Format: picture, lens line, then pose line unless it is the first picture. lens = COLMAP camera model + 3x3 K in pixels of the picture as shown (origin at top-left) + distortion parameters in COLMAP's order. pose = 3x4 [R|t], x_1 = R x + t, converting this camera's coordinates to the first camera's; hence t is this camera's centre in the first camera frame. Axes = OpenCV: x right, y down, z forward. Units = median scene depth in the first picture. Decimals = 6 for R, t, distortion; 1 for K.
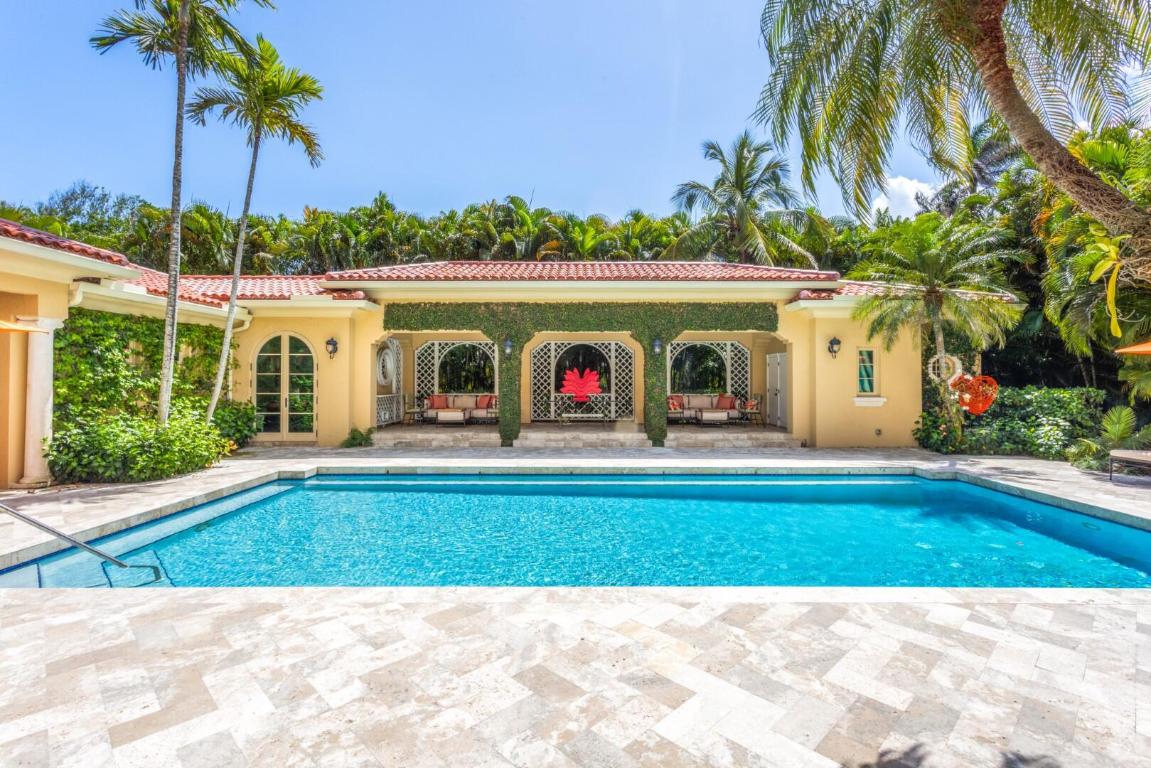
lens RADIAL K [[544.7, 0, 576.3], [0, 544.7, 369.9], [0, 0, 1]] dist [0.003570, 0.002181]
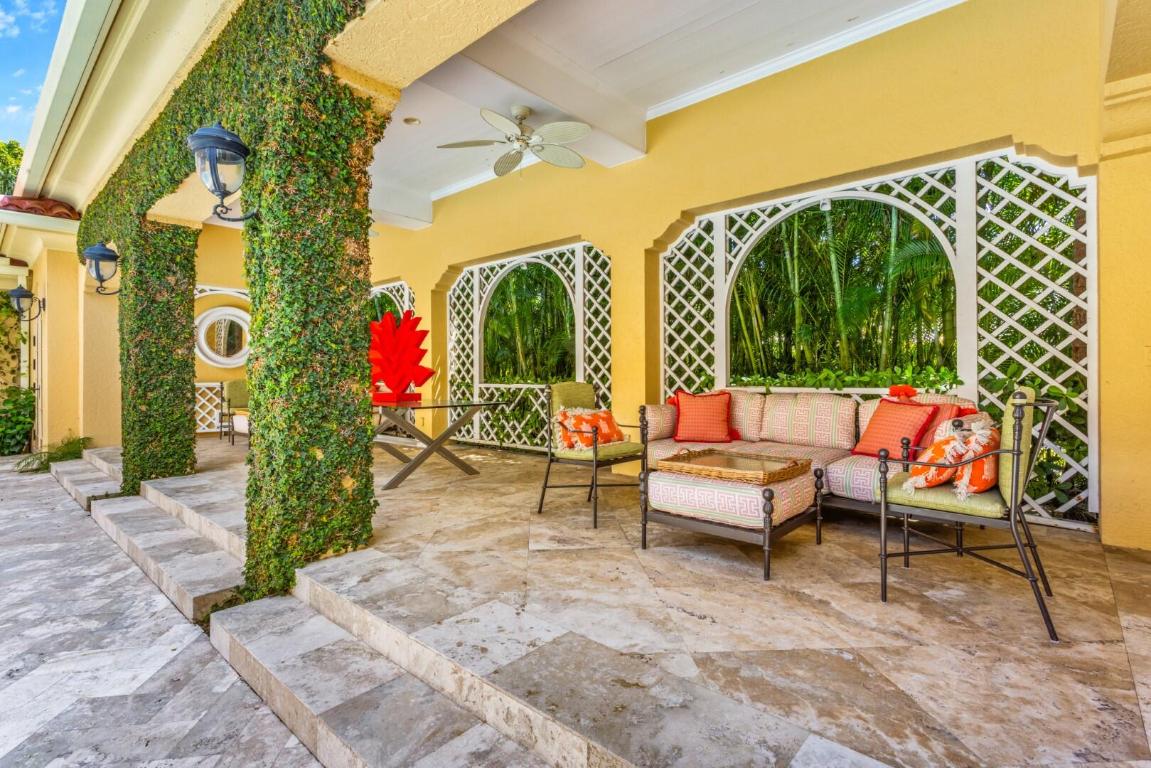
lens RADIAL K [[544.7, 0, 563.8], [0, 544.7, 376.9], [0, 0, 1]] dist [0.003570, 0.002181]
pose [[0.729140, -0.000322, -0.684365, -0.113009], [0.016392, 0.999721, 0.016994, 0.030824], [0.684169, -0.023609, 0.728942, 0.718969]]
